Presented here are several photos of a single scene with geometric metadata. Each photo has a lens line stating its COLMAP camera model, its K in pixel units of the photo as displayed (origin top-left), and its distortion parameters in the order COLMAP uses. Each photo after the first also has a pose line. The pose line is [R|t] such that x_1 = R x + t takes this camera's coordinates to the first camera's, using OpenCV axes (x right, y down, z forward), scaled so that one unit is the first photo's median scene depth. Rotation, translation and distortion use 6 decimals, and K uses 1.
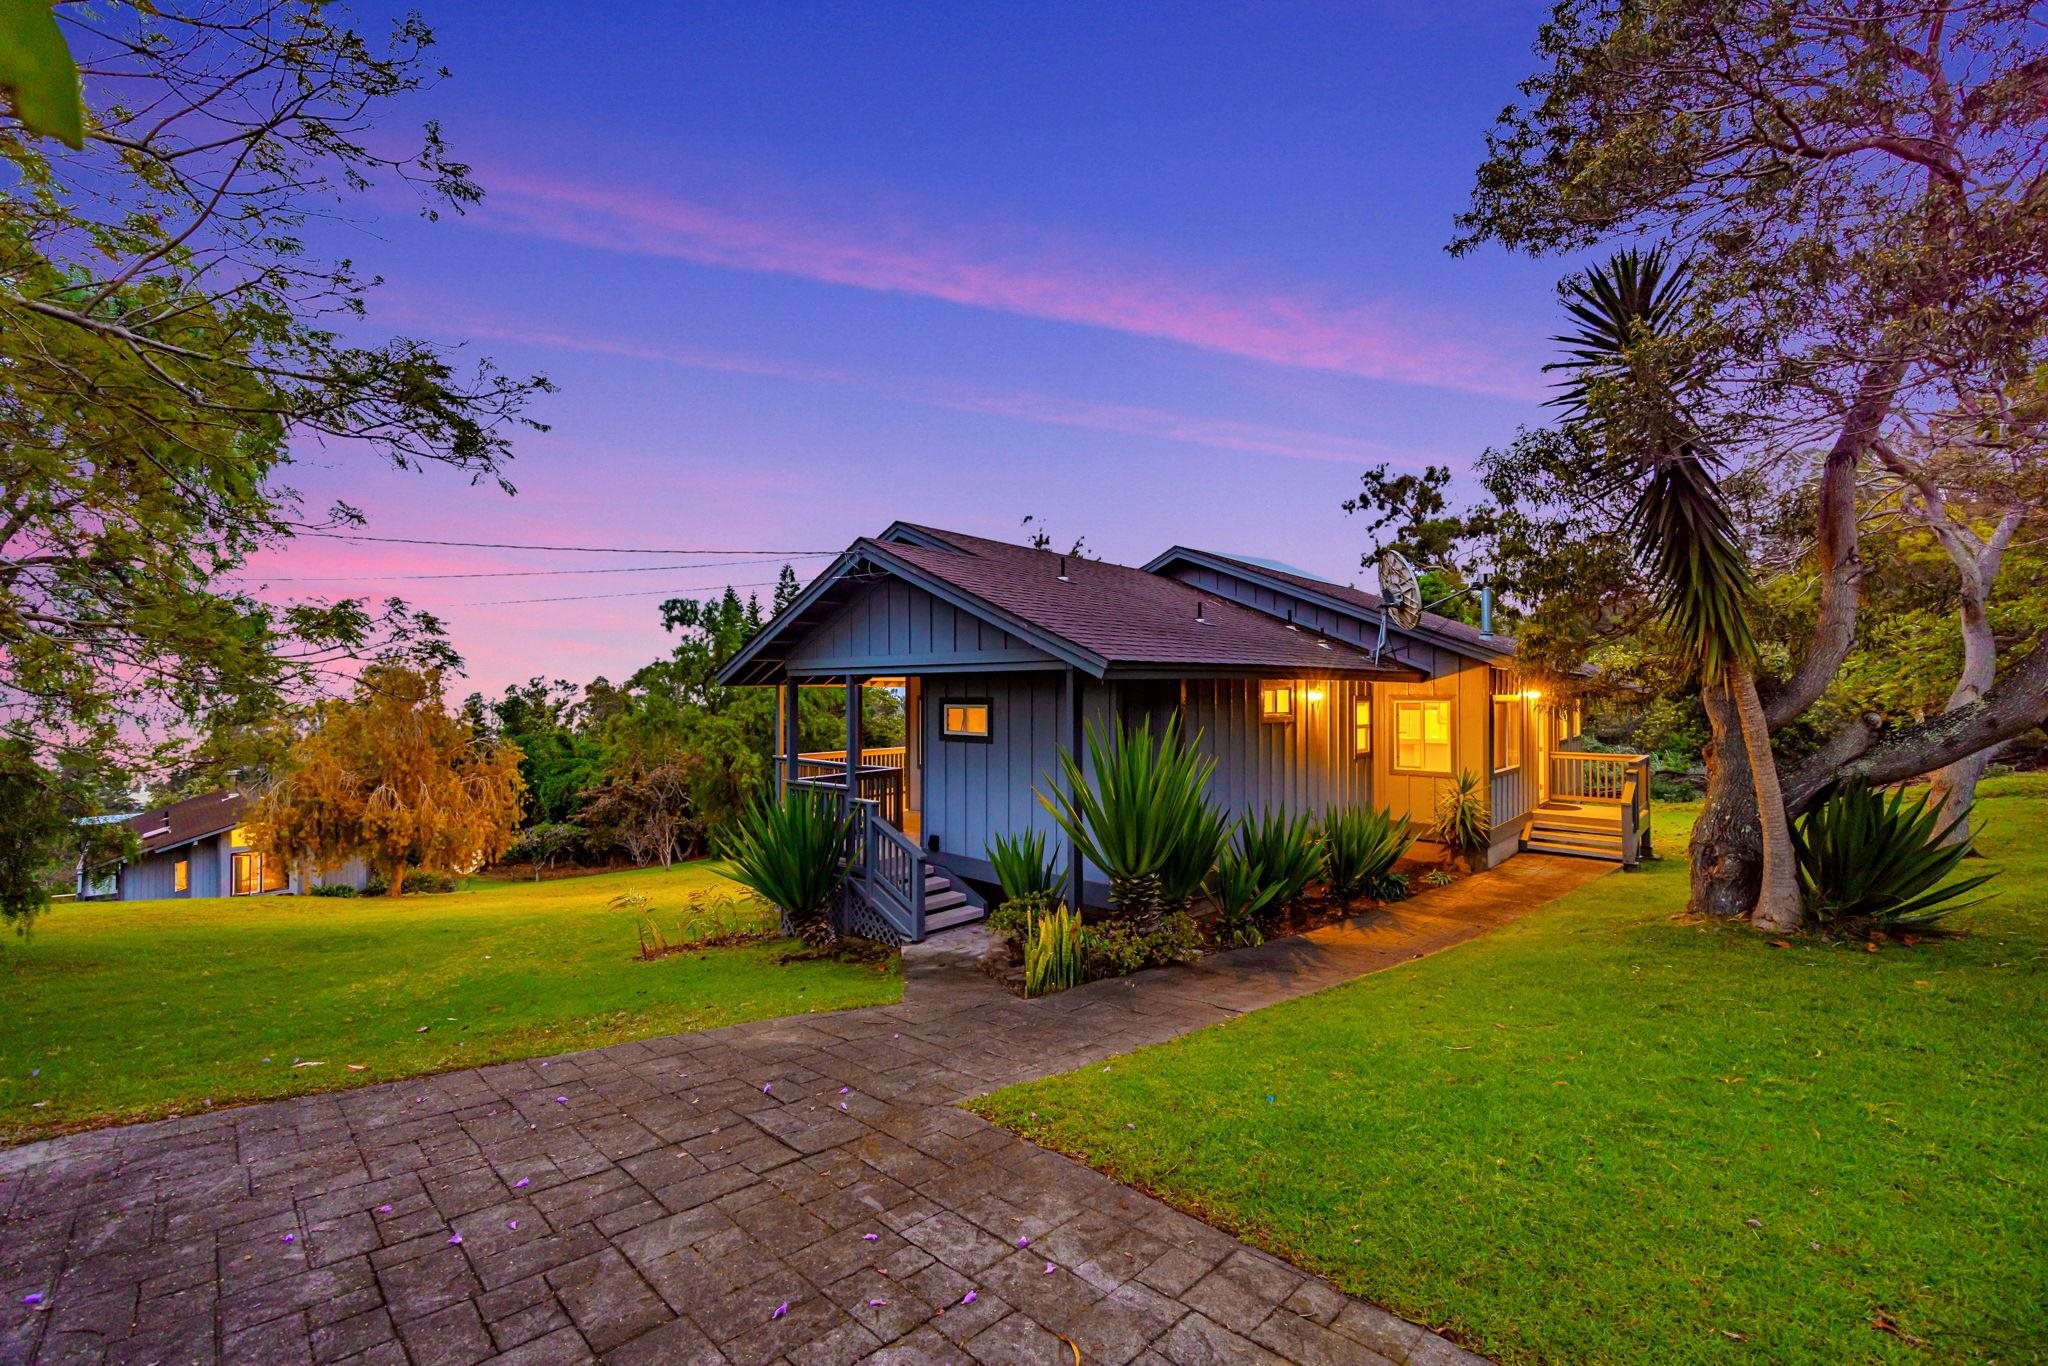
lens RADIAL K [[826.7, 0, 1028.1], [0, 826.7, 674.3], [0, 0, 1]] dist [0.010833, -0.000497]
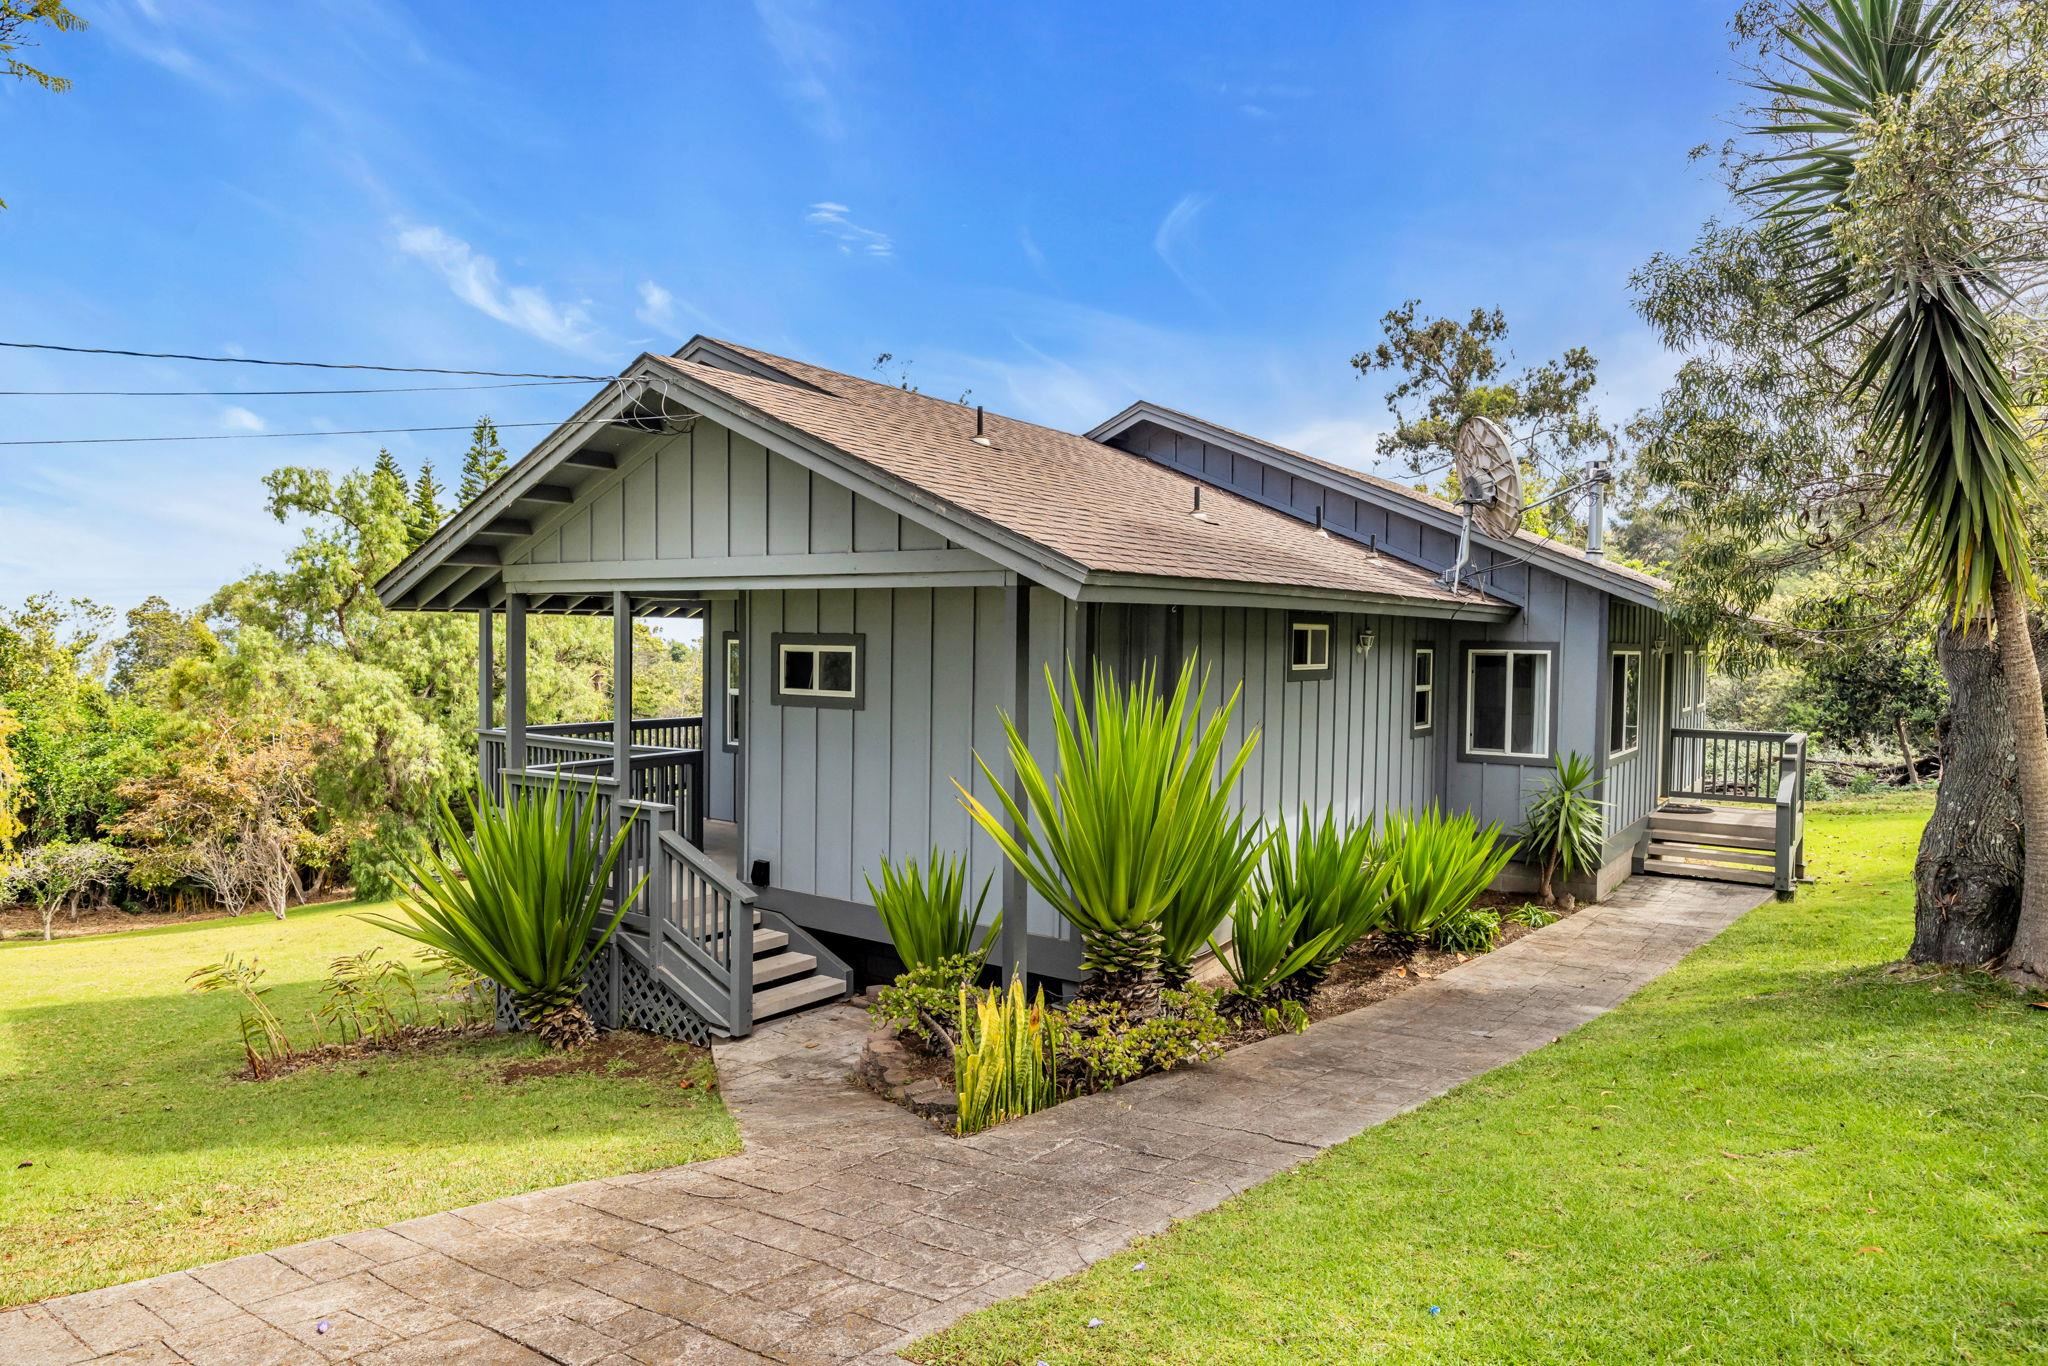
lens RADIAL K [[1266.2, 0, 1035.7], [0, 1266.2, 661.8], [0, 0, 1]] dist [-0.007330, 0.002187]
pose [[0.990867, 0.011737, 0.134335, -0.042669], [-0.017331, 0.999027, 0.040553, 0.008983], [-0.133728, -0.042511, 0.990106, 0.066573]]
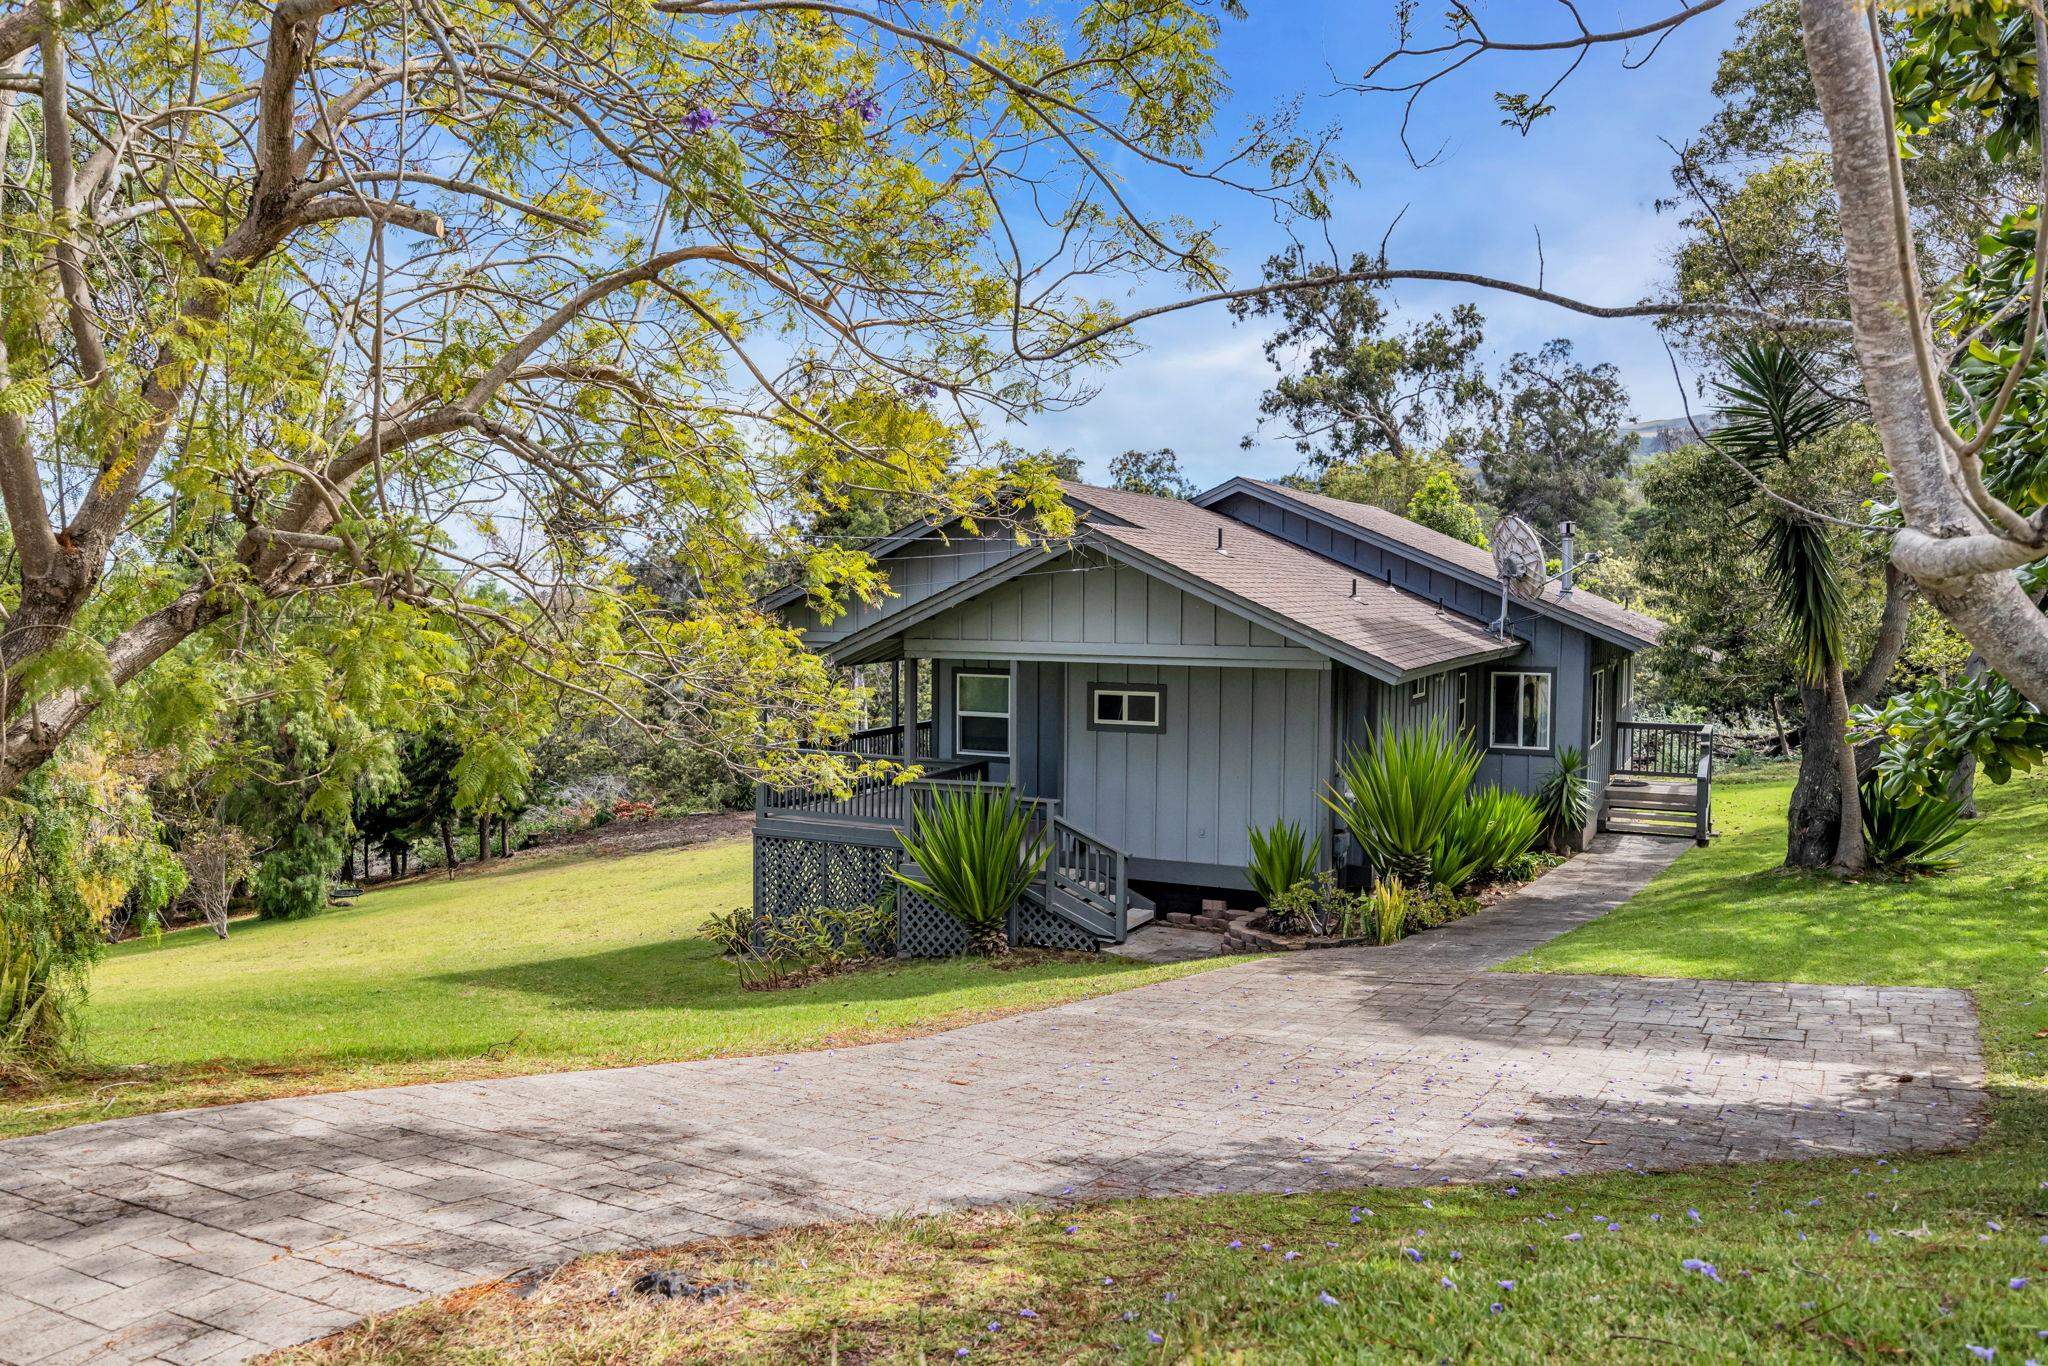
lens RADIAL K [[1588.8, 0, 1027.0], [0, 1588.8, 654.8], [0, 0, 1]] dist [-0.010216, -0.002924]
pose [[0.956225, -0.005299, 0.292583, -0.592908], [-0.013519, 0.997969, 0.062258, -0.091890], [-0.292319, -0.063488, 0.954211, -0.523869]]
